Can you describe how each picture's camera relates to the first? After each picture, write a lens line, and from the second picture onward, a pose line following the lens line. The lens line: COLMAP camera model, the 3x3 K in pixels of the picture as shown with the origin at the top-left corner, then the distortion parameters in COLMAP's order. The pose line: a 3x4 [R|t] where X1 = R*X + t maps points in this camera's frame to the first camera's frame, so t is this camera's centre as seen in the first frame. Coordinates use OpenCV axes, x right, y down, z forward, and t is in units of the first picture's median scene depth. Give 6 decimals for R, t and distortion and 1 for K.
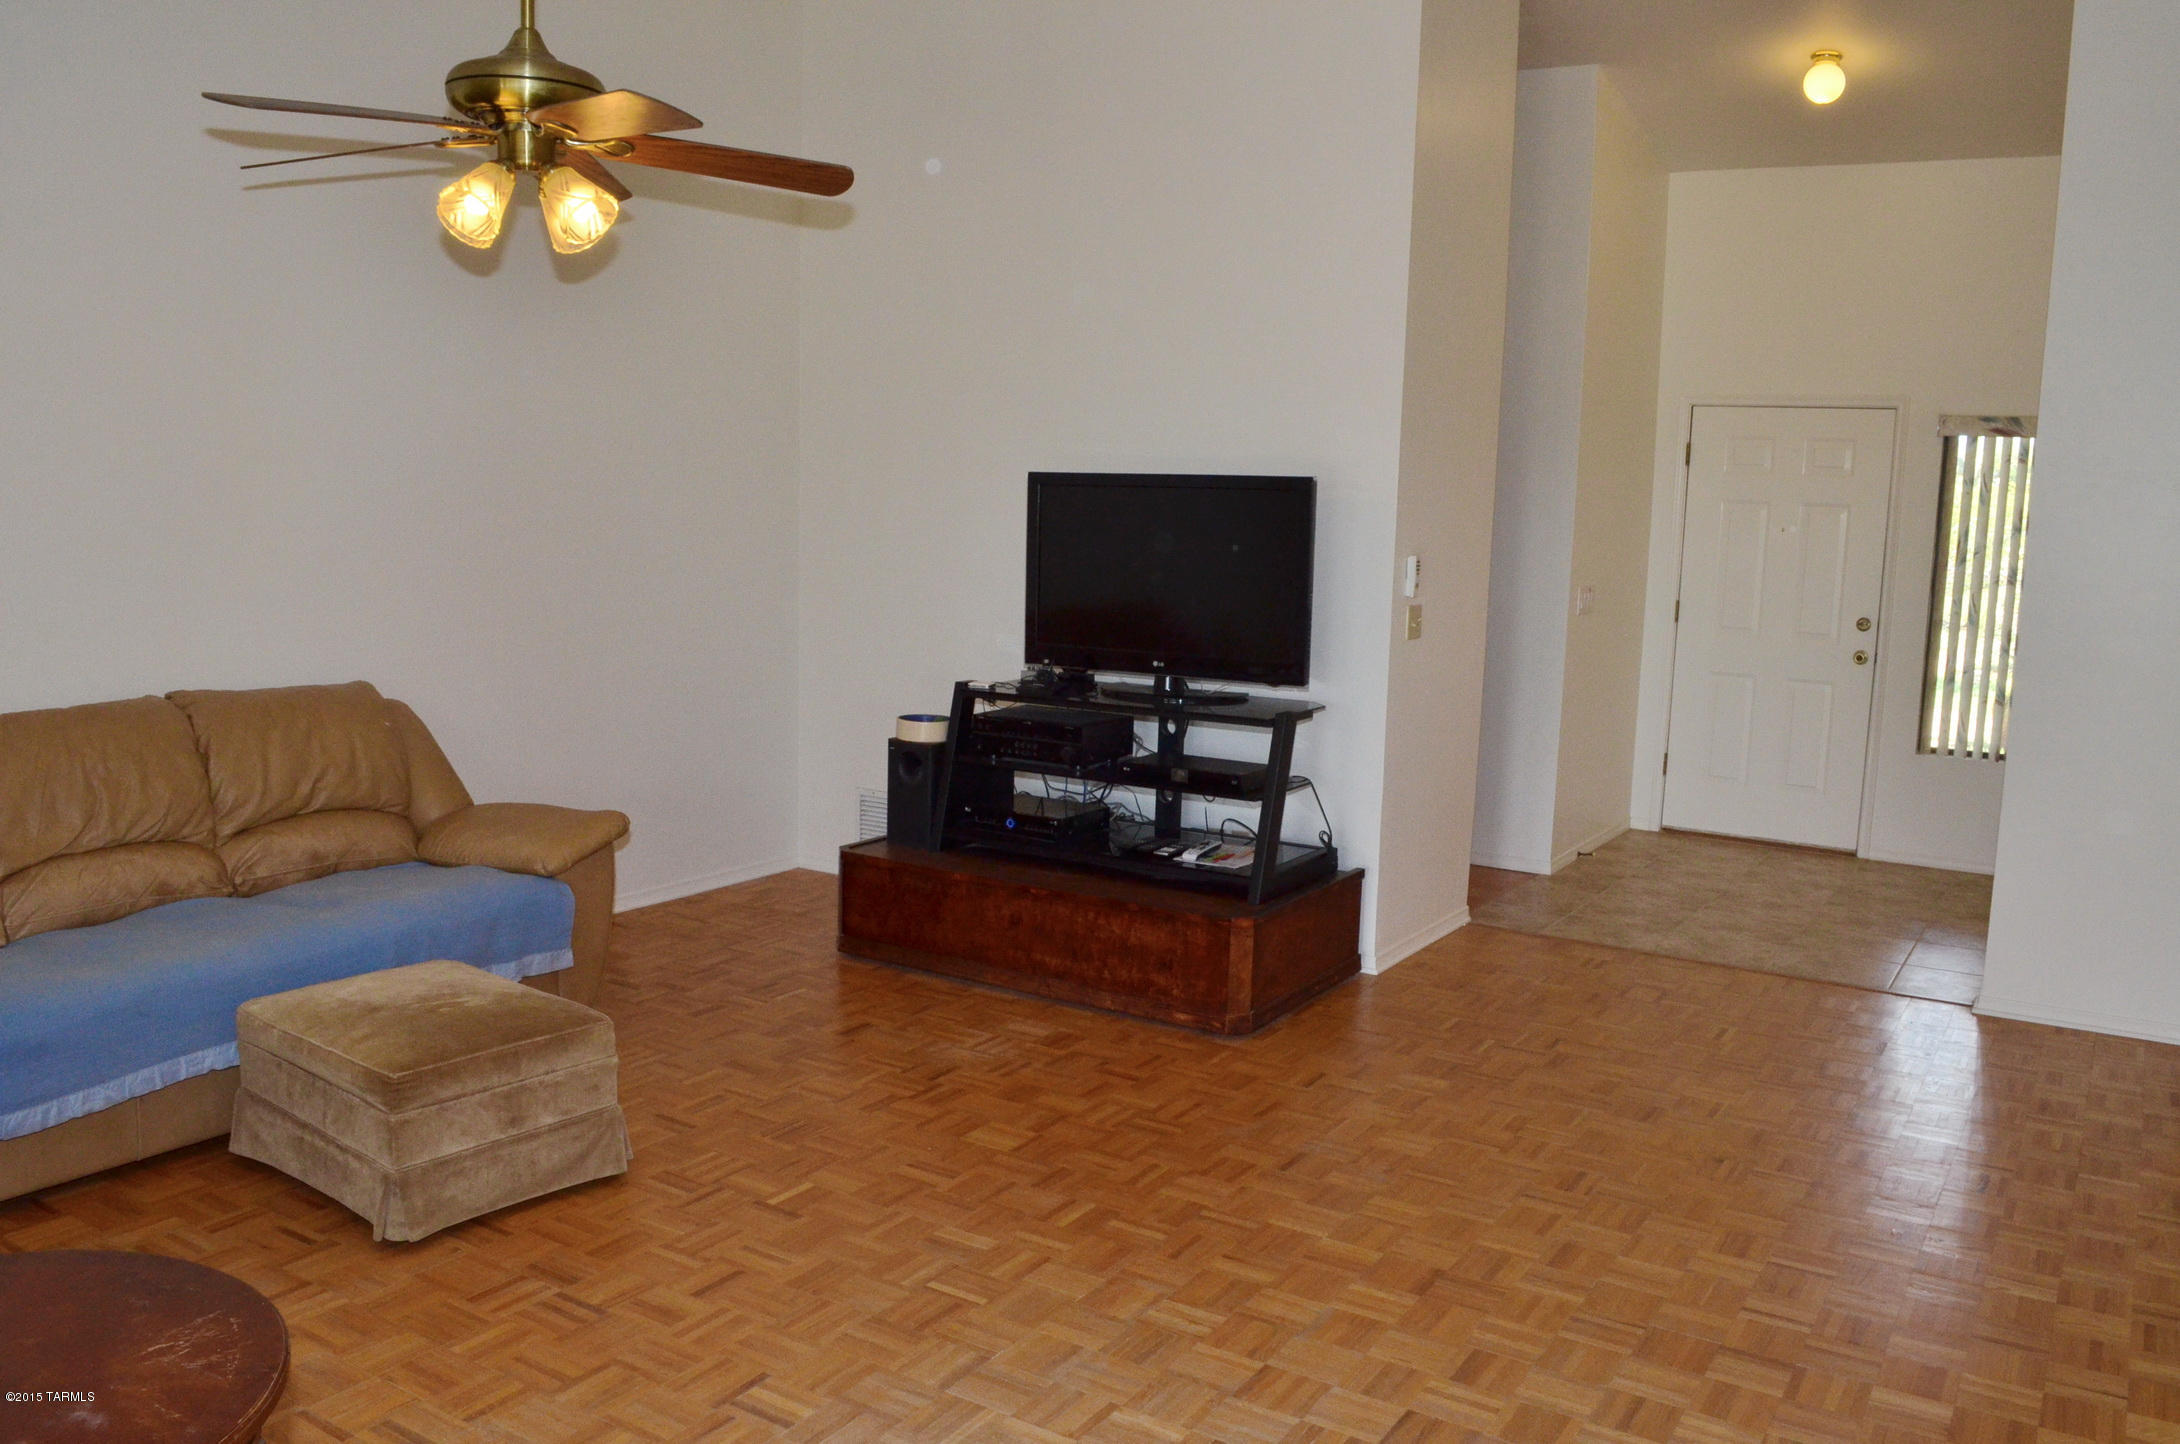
lens RADIAL K [[1741.2, 0, 1088.0], [0, 1741.2, 728.5], [0, 0, 1]] dist [-0.074594, 0.005870]
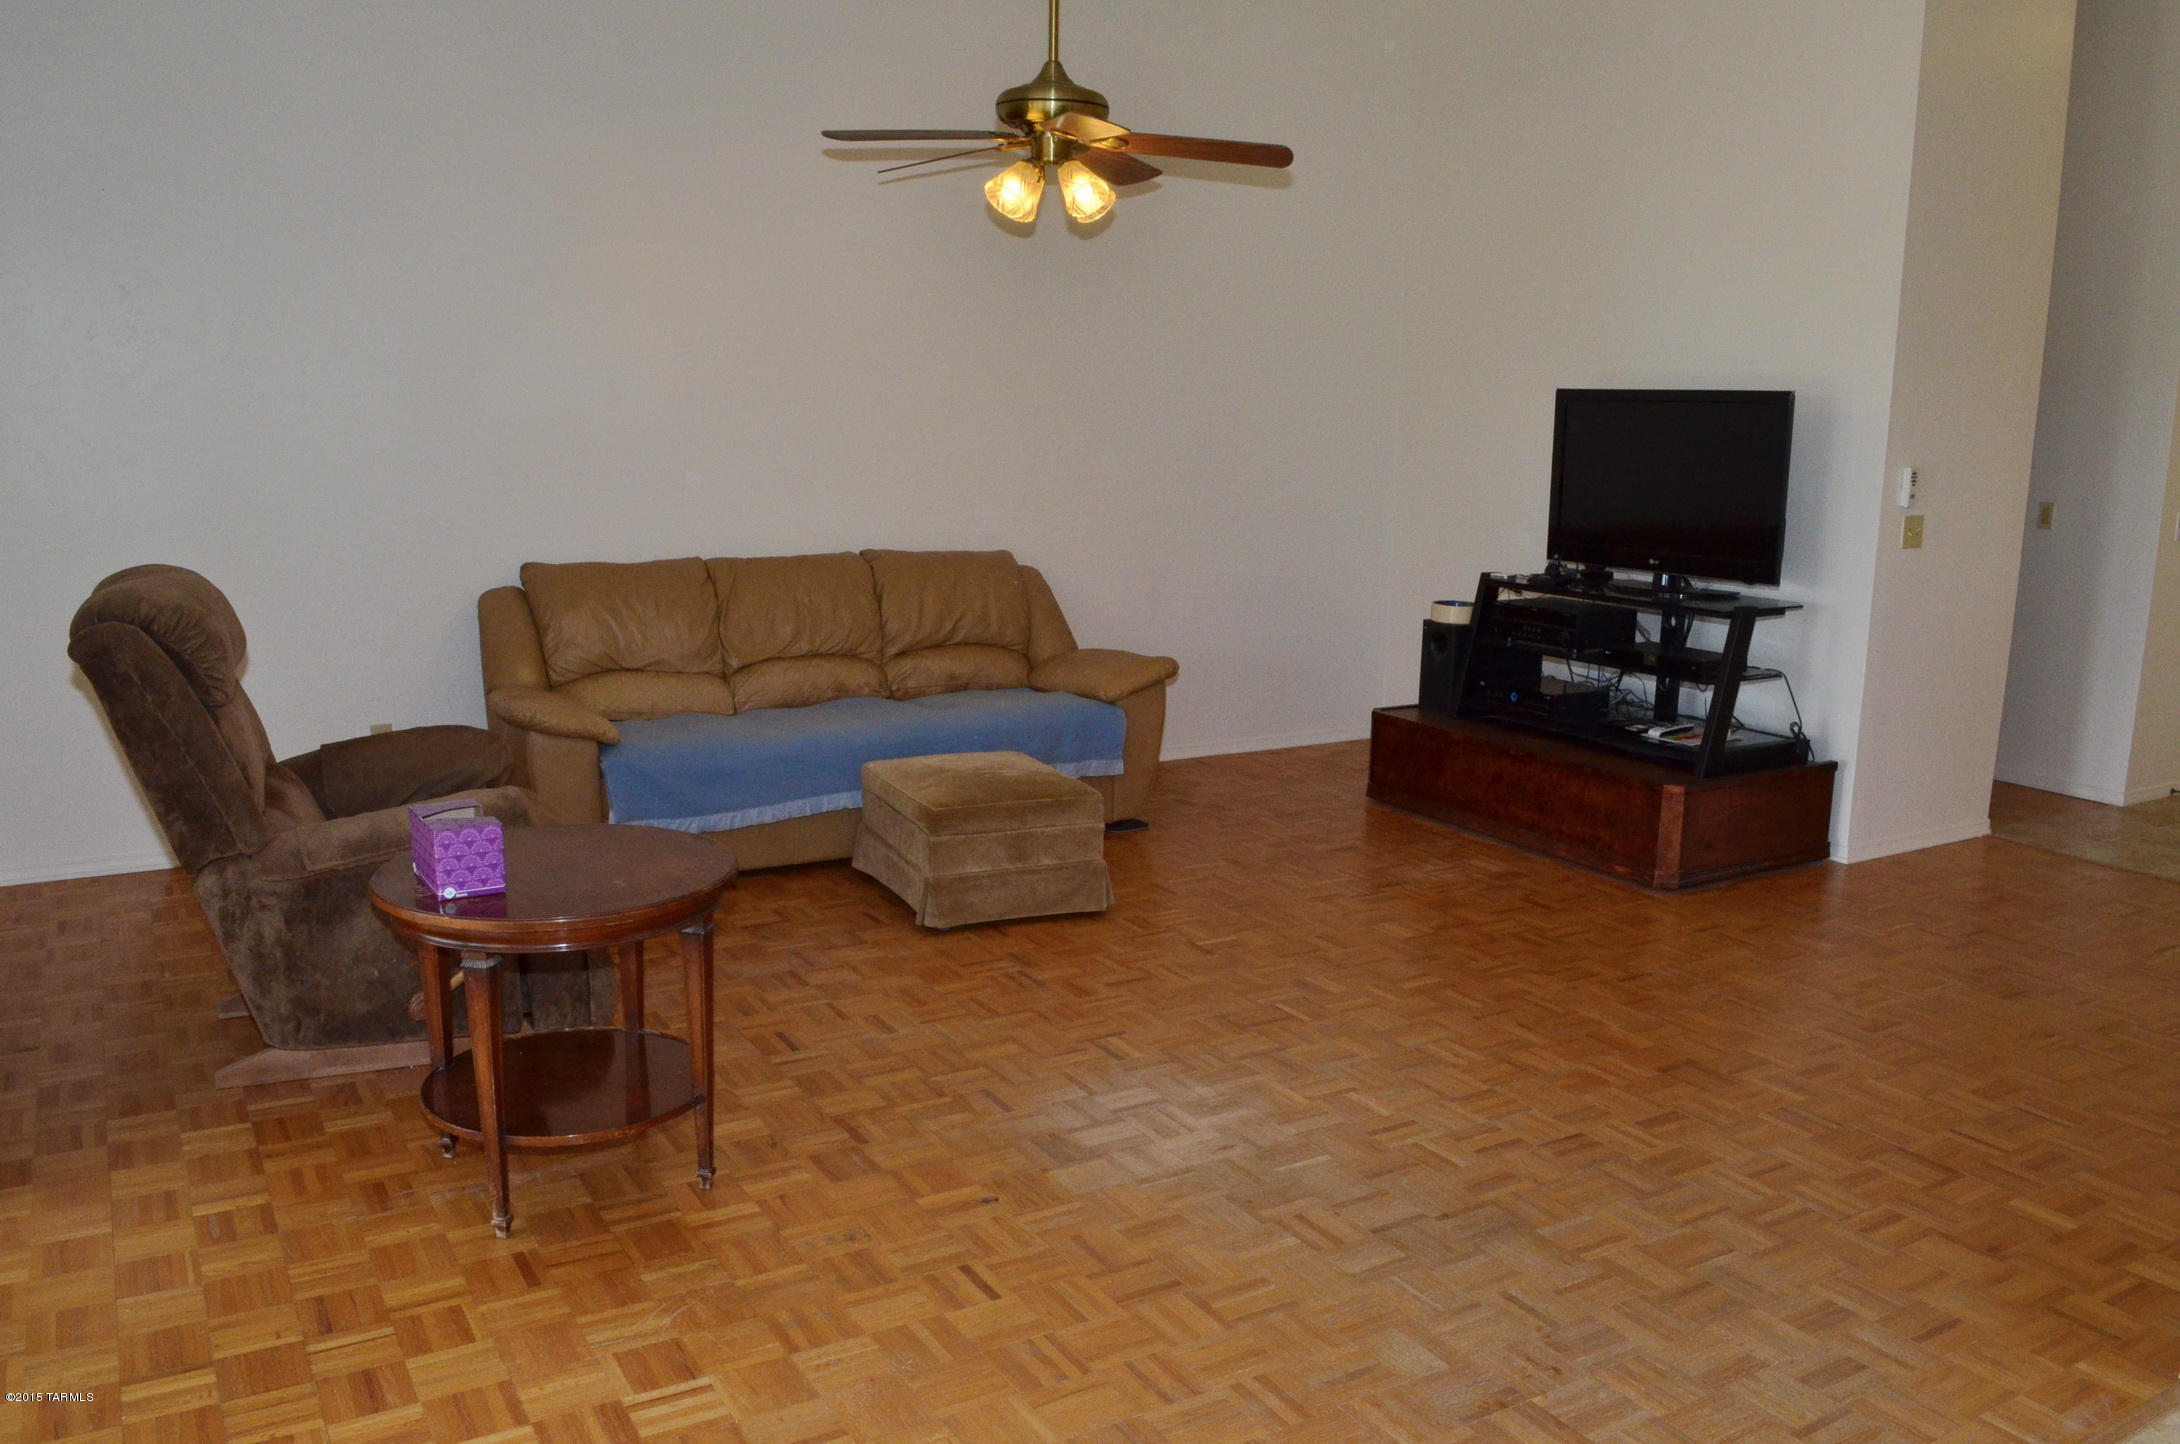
lens RADIAL K [[1741.2, 0, 1088.0], [0, 1741.2, 728.5], [0, 0, 1]] dist [-0.074594, 0.005870]
pose [[0.894038, 0.075887, -0.441517, 0.245604], [-0.057807, 0.996851, 0.054281, 0.034784], [0.444246, -0.023007, 0.895609, -0.171106]]
